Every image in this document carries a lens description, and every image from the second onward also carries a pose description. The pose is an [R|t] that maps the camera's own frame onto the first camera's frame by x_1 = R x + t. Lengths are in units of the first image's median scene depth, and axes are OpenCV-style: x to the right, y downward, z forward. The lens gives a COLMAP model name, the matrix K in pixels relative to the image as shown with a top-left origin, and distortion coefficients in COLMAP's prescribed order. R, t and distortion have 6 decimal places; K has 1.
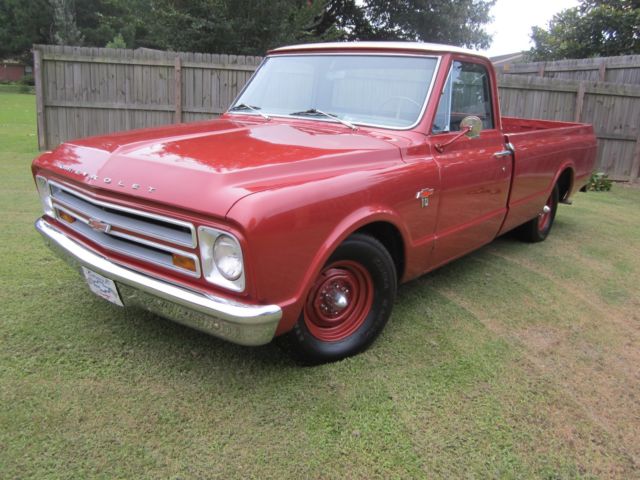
lens RADIAL K [[509.6, 0, 320.0], [0, 509.6, 240.0], [0, 0, 1]] dist [-0.003805, -0.000123]
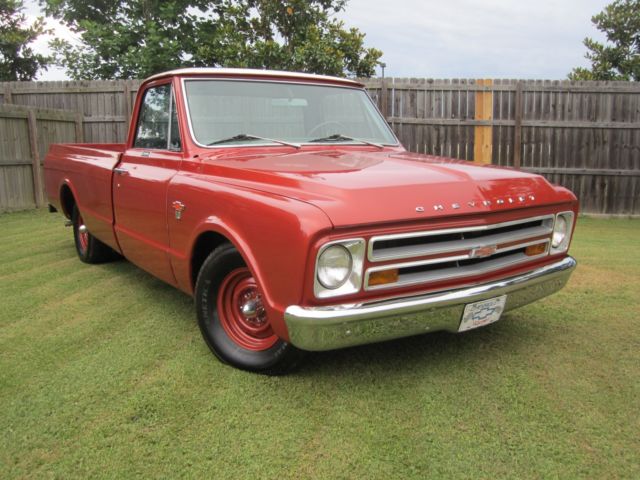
lens RADIAL K [[594.9, 0, 320.0], [0, 594.9, 240.0], [0, 0, 1]] dist [-0.071368, 0.010206]
pose [[0.260202, -0.211438, 0.942119, -1.543313], [0.280707, 0.950150, 0.135713, -0.286111], [-0.923850, 0.229146, 0.306583, 0.894054]]
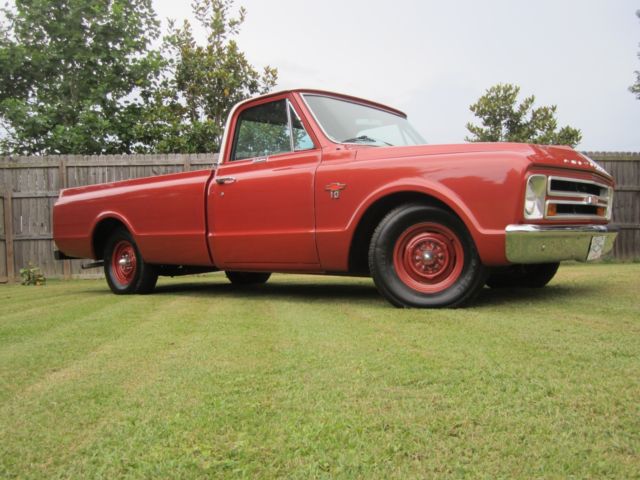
lens RADIAL K [[594.9, 0, 320.0], [0, 594.9, 240.0], [0, 0, 1]] dist [-0.071368, 0.010206]
pose [[0.003435, -0.046013, 0.998935, -1.909160], [0.314462, 0.948314, 0.042600, -0.215979], [-0.949264, 0.313981, 0.017727, 1.623624]]
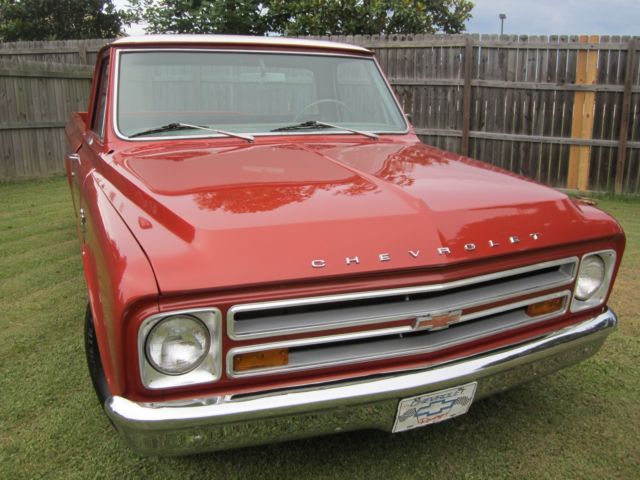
lens RADIAL K [[594.9, 0, 320.0], [0, 594.9, 240.0], [0, 0, 1]] dist [-0.071368, 0.010206]
pose [[0.443587, -0.262545, 0.856914, -1.092218], [0.261983, 0.952353, 0.156169, -0.278785], [-0.857086, 0.155222, 0.491233, 0.701194]]
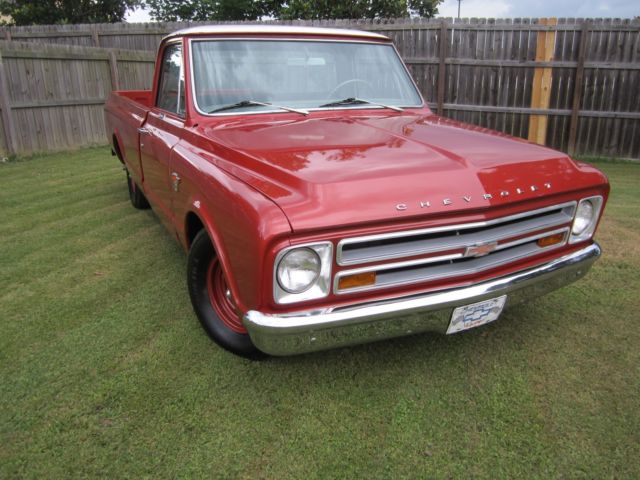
lens RADIAL K [[525.0, 0, 320.0], [0, 525.0, 240.0], [0, 0, 1]] dist [-0.037659, 0.000805]
pose [[0.397226, -0.333461, 0.854994, -1.271764], [0.274479, 0.932173, 0.236041, -0.324323], [-0.875713, 0.140916, 0.461811, 0.783820]]
